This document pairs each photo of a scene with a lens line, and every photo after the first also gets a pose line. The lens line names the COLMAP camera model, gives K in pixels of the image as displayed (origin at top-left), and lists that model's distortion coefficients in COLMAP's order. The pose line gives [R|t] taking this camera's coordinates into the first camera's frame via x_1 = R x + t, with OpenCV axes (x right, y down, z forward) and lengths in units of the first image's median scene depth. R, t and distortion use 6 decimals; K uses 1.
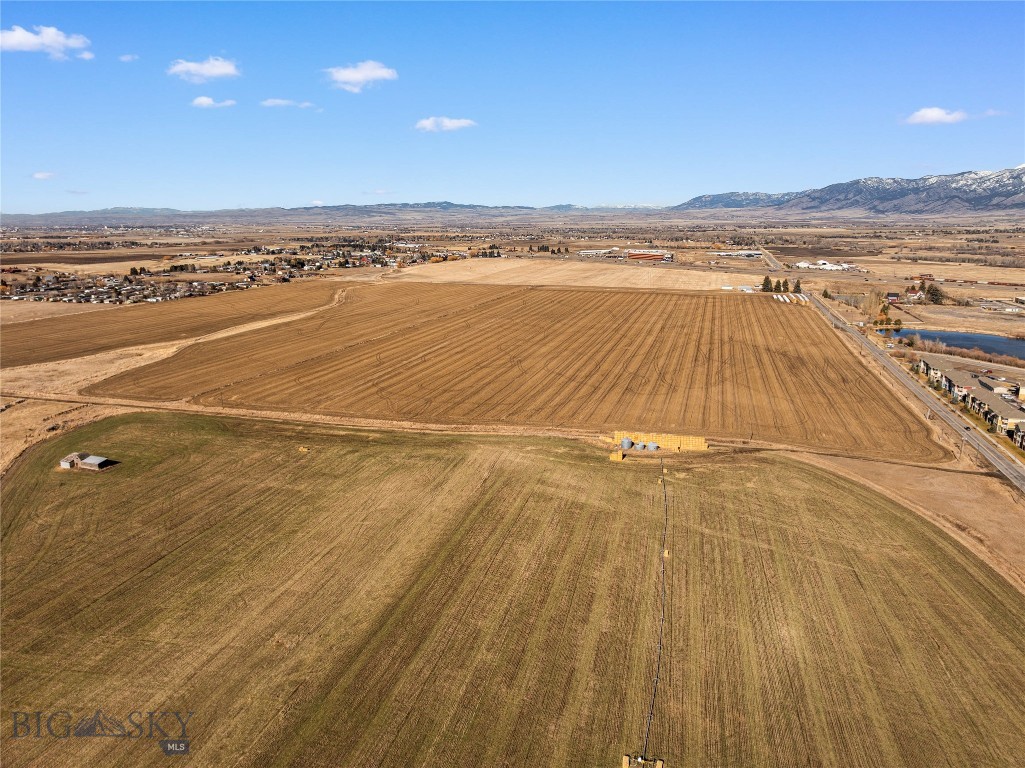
lens RADIAL K [[726.1, 0, 518.4], [0, 726.1, 359.0], [0, 0, 1]] dist [-0.044209, 0.009221]
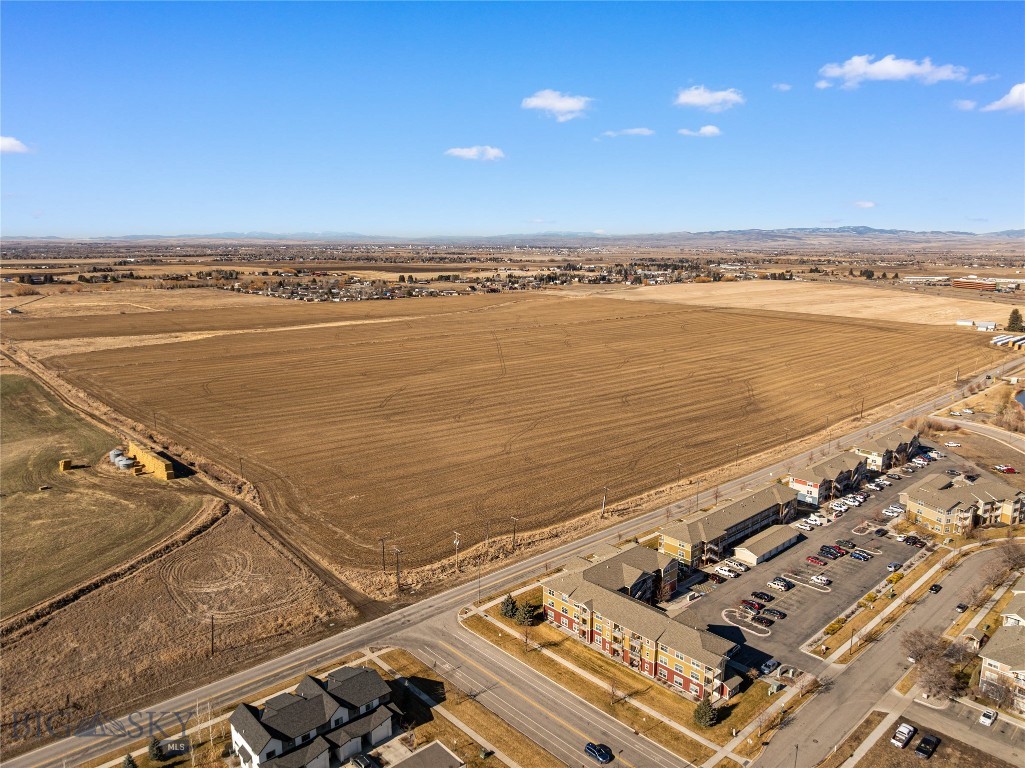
lens RADIAL K [[726.1, 0, 518.4], [0, 726.1, 359.0], [0, 0, 1]] dist [-0.044209, 0.009221]
pose [[0.852779, 0.086001, -0.515142, 0.292068], [-0.103023, 0.994669, -0.004490, -0.012501], [0.512010, 0.056900, 0.857093, 0.153881]]
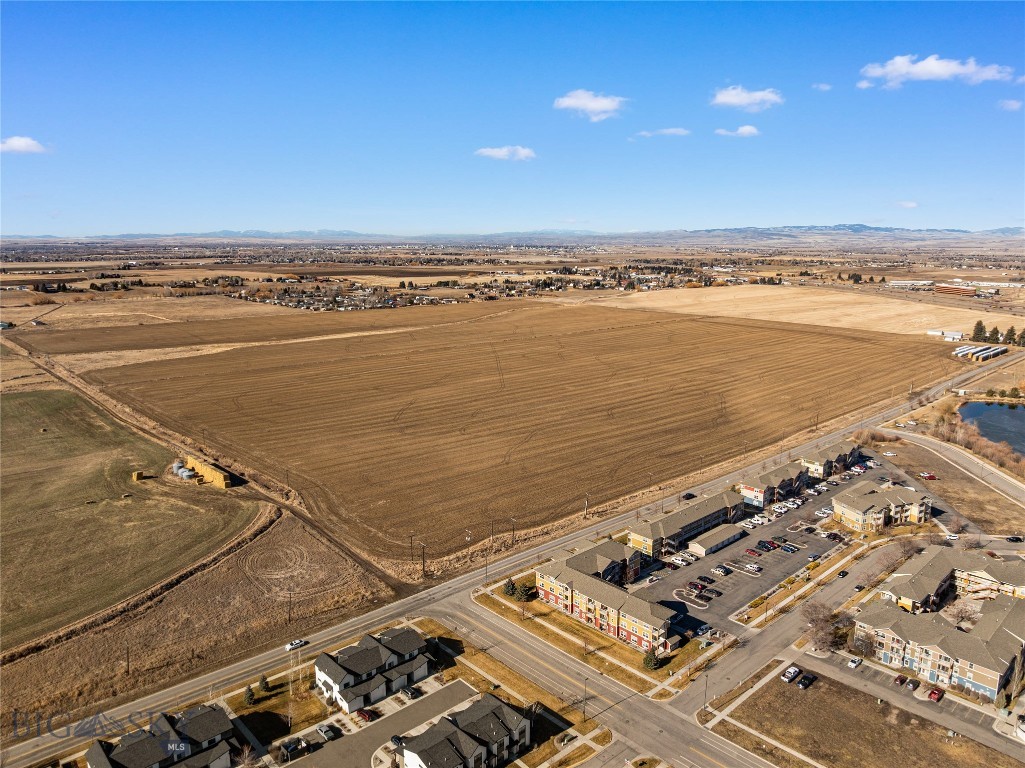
lens RADIAL K [[726.1, 0, 518.4], [0, 726.1, 359.0], [0, 0, 1]] dist [-0.044209, 0.009221]
pose [[0.855167, 0.085590, -0.511237, 0.316131], [-0.100784, 0.994906, -0.002021, -0.024135], [0.508460, 0.053253, 0.859437, 0.110841]]
